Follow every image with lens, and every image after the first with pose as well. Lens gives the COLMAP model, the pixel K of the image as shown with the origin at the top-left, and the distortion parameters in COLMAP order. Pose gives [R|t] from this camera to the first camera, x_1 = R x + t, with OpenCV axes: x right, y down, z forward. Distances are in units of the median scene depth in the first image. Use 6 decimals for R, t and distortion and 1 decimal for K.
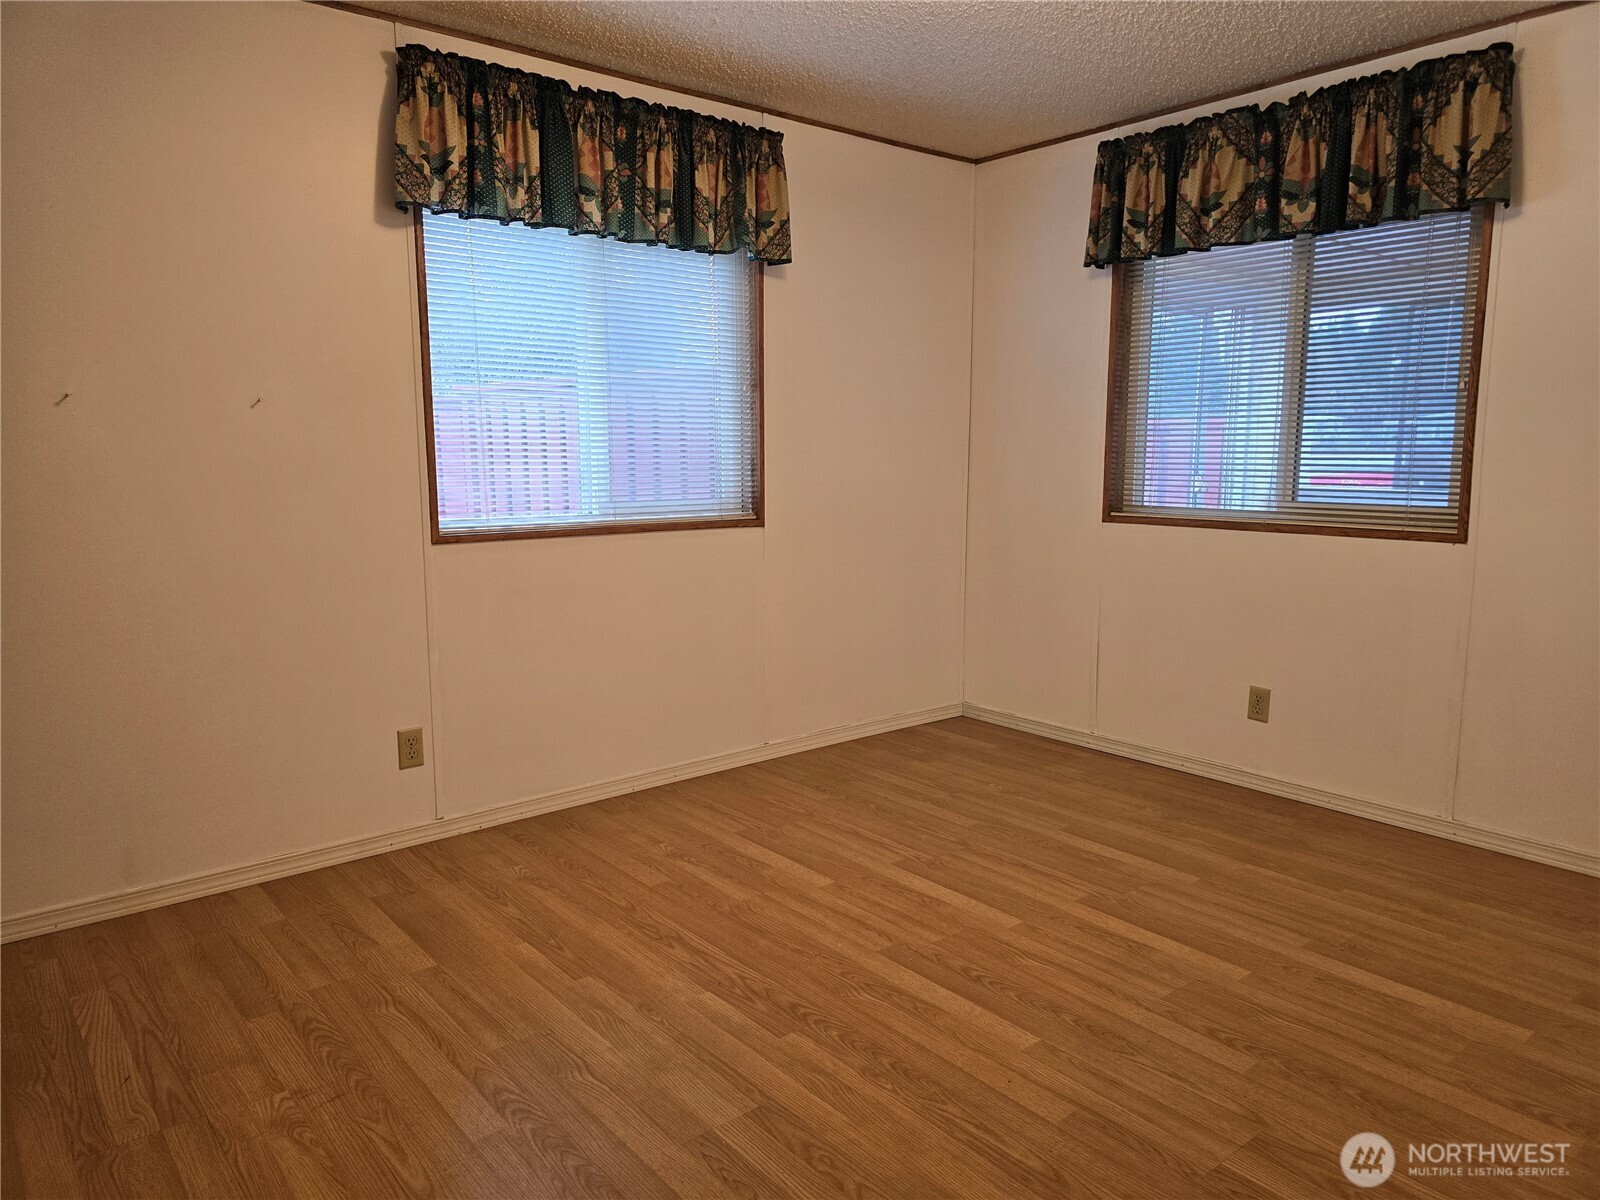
lens RADIAL K [[1066.9, 0, 790.5], [0, 1066.9, 601.2], [0, 0, 1]] dist [0.089327, -0.098043]
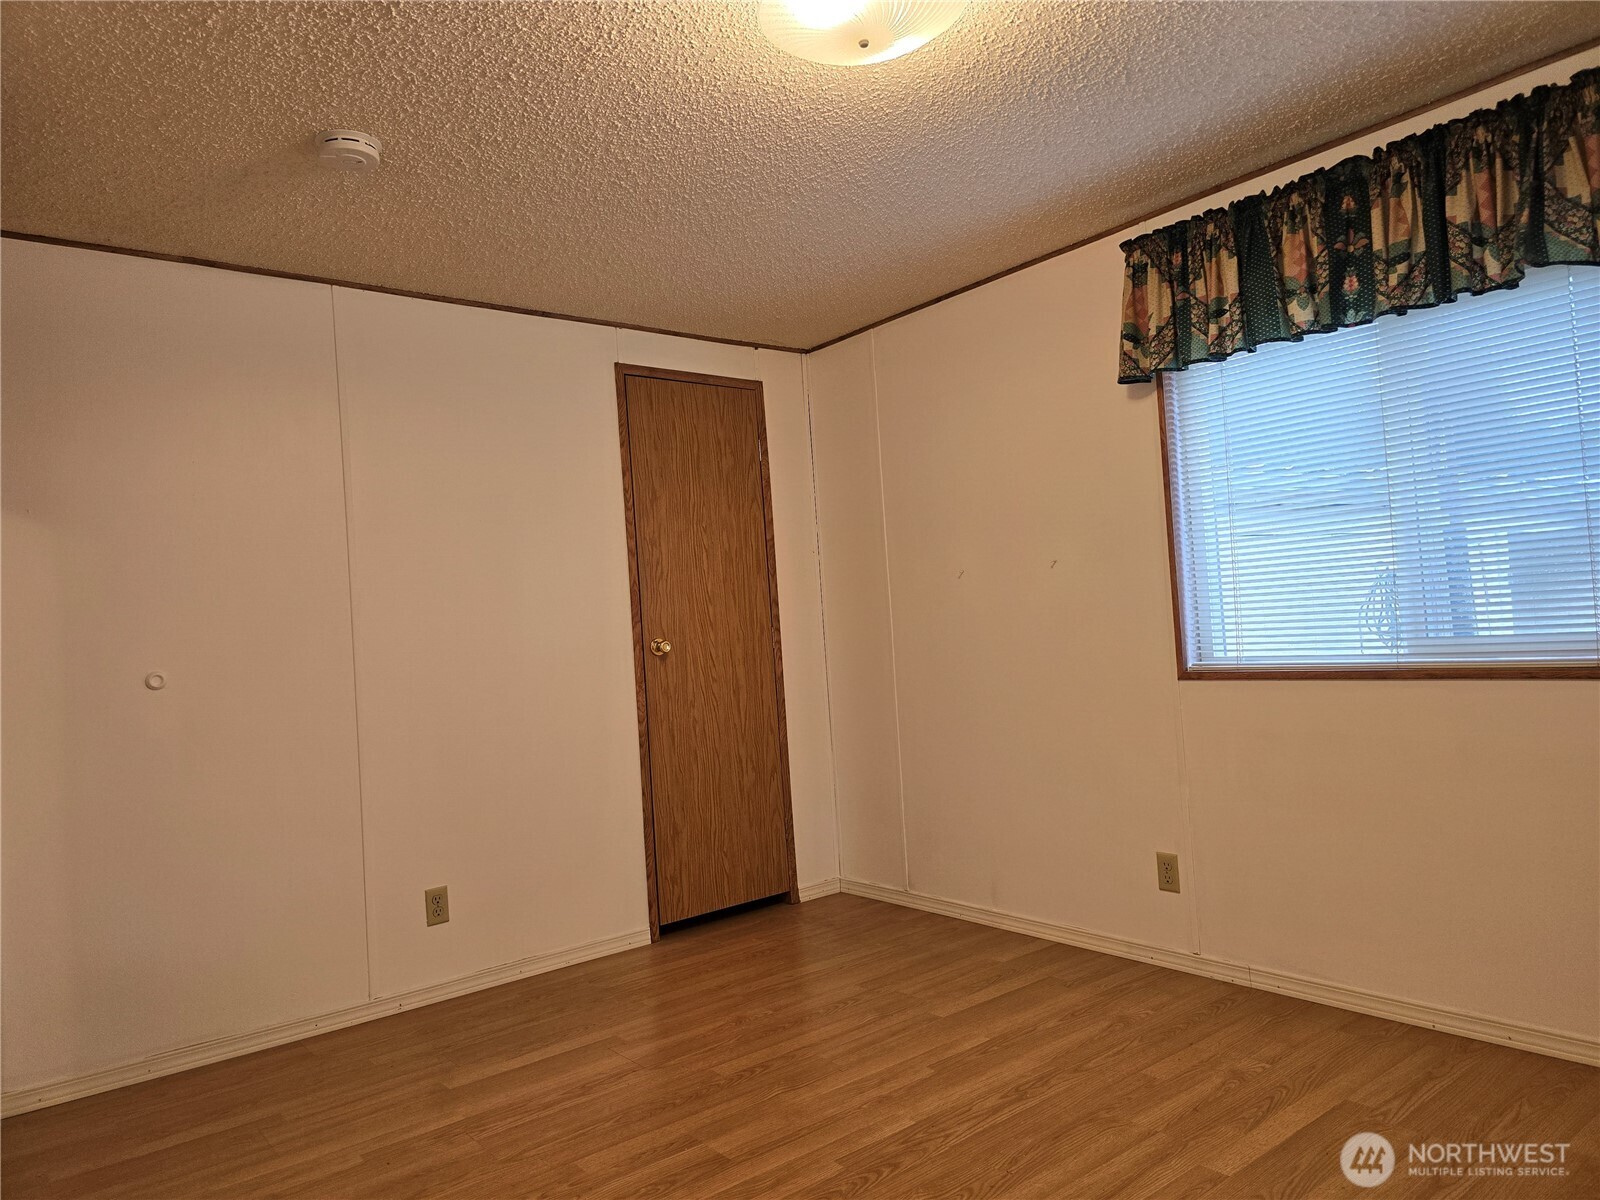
lens RADIAL K [[1066.9, 0, 790.5], [0, 1066.9, 601.2], [0, 0, 1]] dist [0.089327, -0.098043]
pose [[-0.018094, -0.024549, -0.999535, 0.745518], [-0.079393, 0.996577, -0.023039, -0.076738], [0.996679, 0.078939, -0.019981, 0.661969]]
